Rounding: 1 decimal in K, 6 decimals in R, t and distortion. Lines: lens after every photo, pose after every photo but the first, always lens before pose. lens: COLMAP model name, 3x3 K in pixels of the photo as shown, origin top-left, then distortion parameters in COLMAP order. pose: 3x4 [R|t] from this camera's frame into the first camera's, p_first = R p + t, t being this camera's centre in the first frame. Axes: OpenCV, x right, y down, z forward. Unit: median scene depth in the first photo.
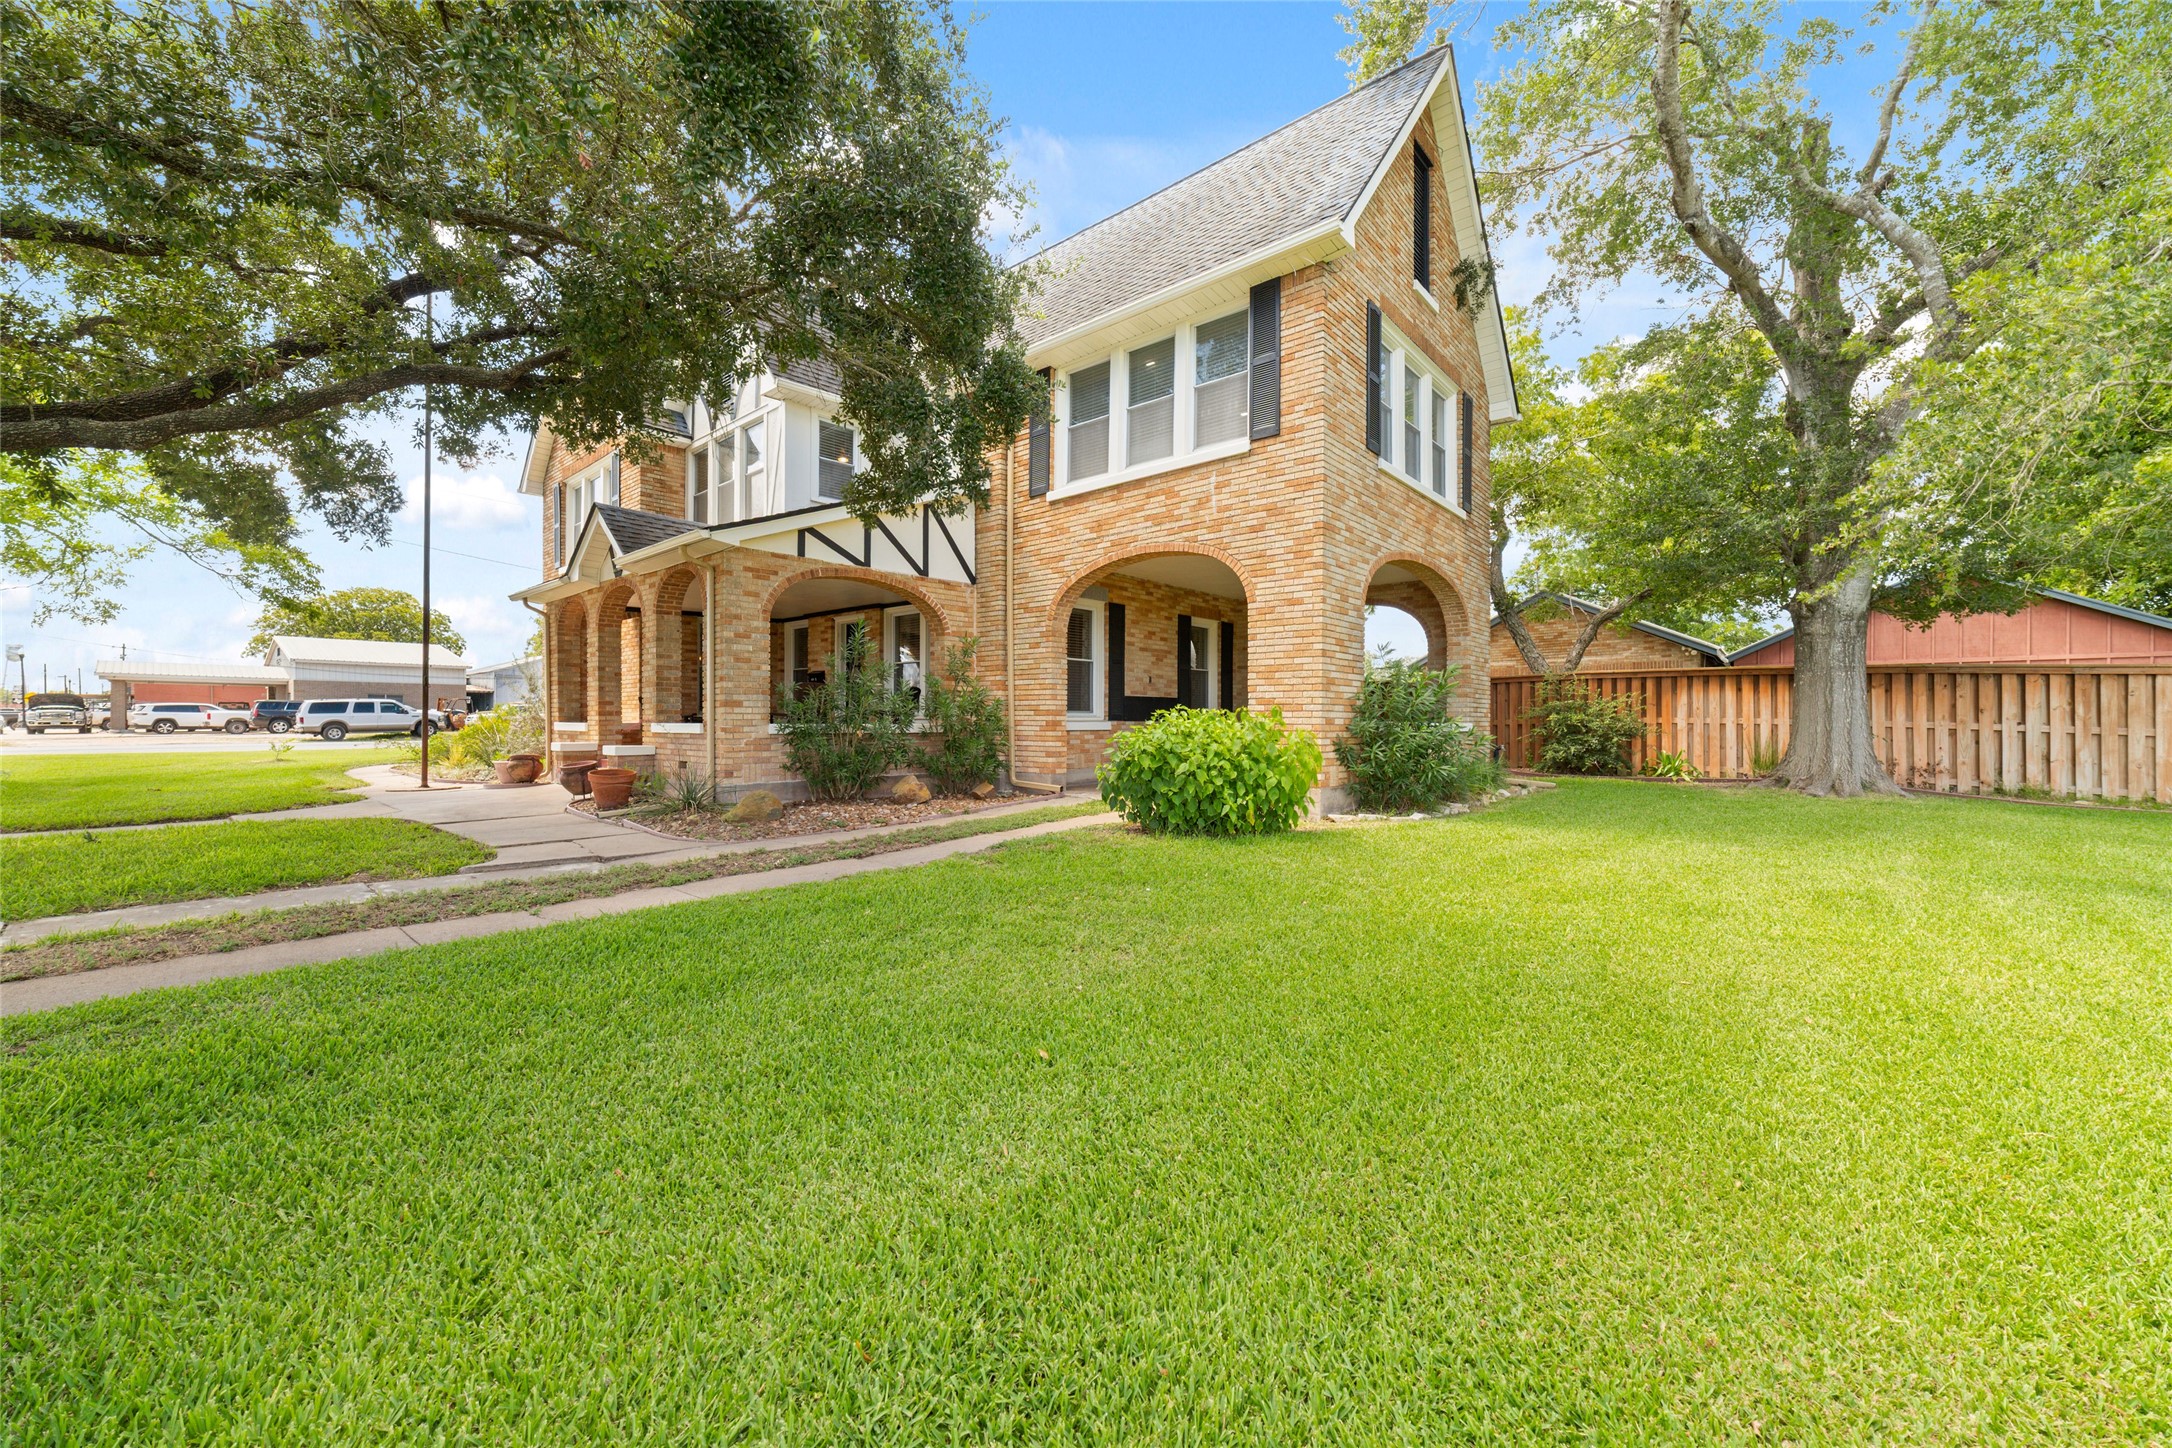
lens RADIAL K [[834.6, 0, 1086.1], [0, 834.6, 722.1], [0, 0, 1]] dist [-0.016109, 0.002695]
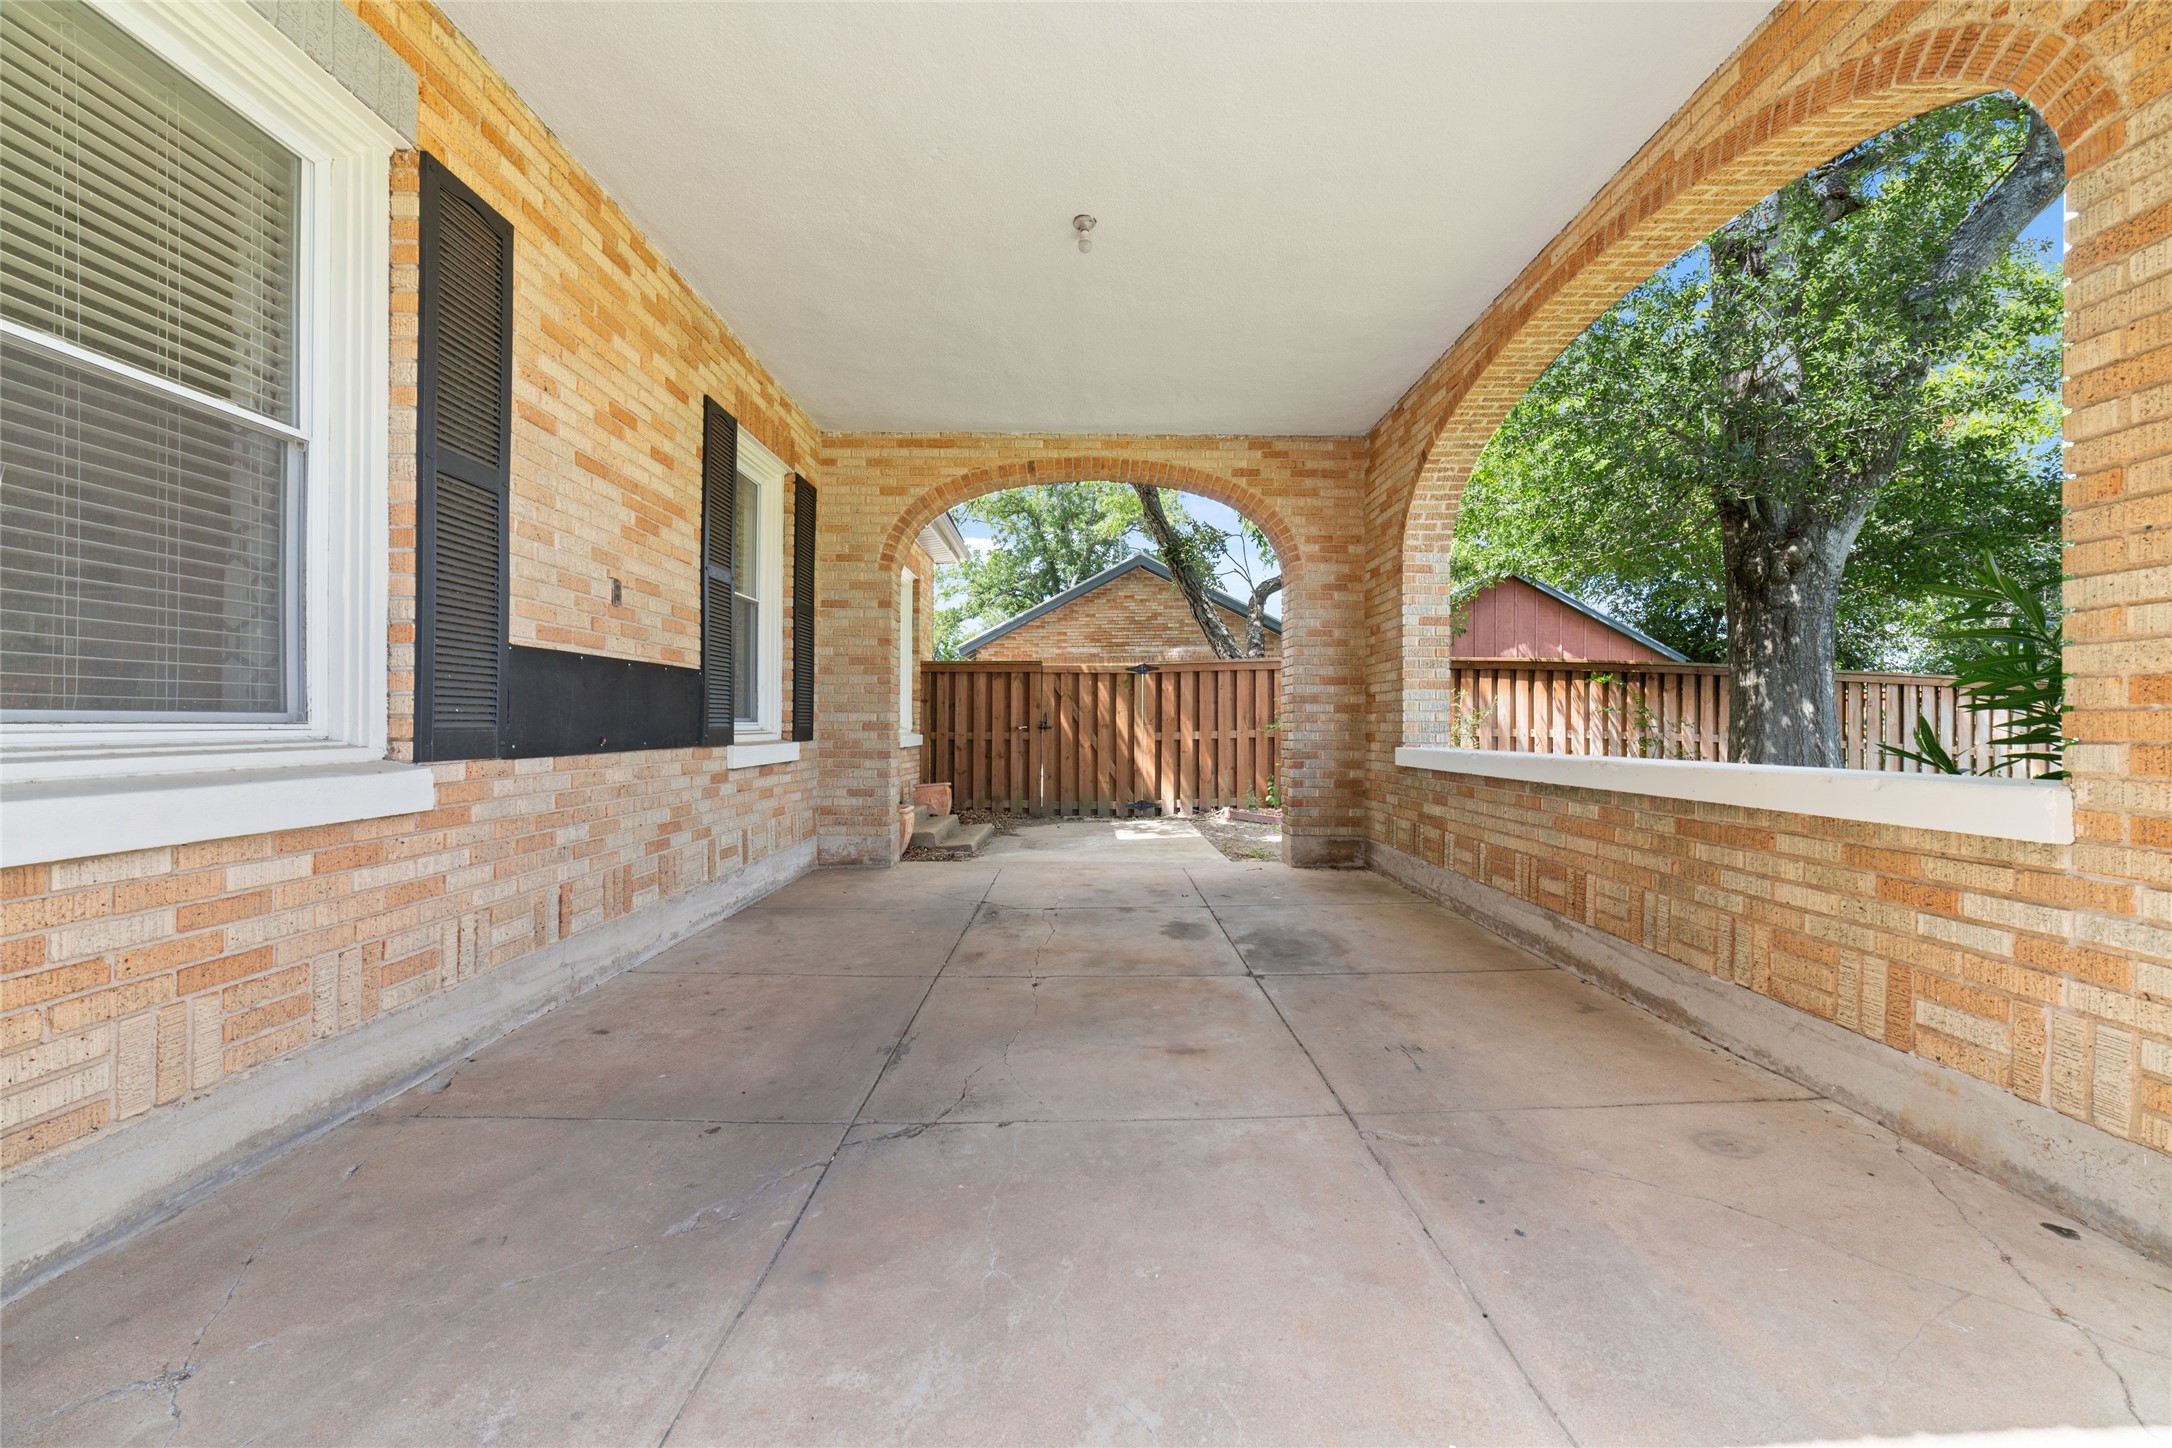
lens RADIAL K [[834.6, 0, 1083.2], [0, 834.6, 722.4], [0, 0, 1]] dist [-0.016109, 0.002695]
pose [[0.757629, 0.001383, 0.652684, 0.018360], [-0.003796, 0.999990, 0.002288, -0.011266], [-0.652674, -0.004211, 0.757627, 0.726980]]
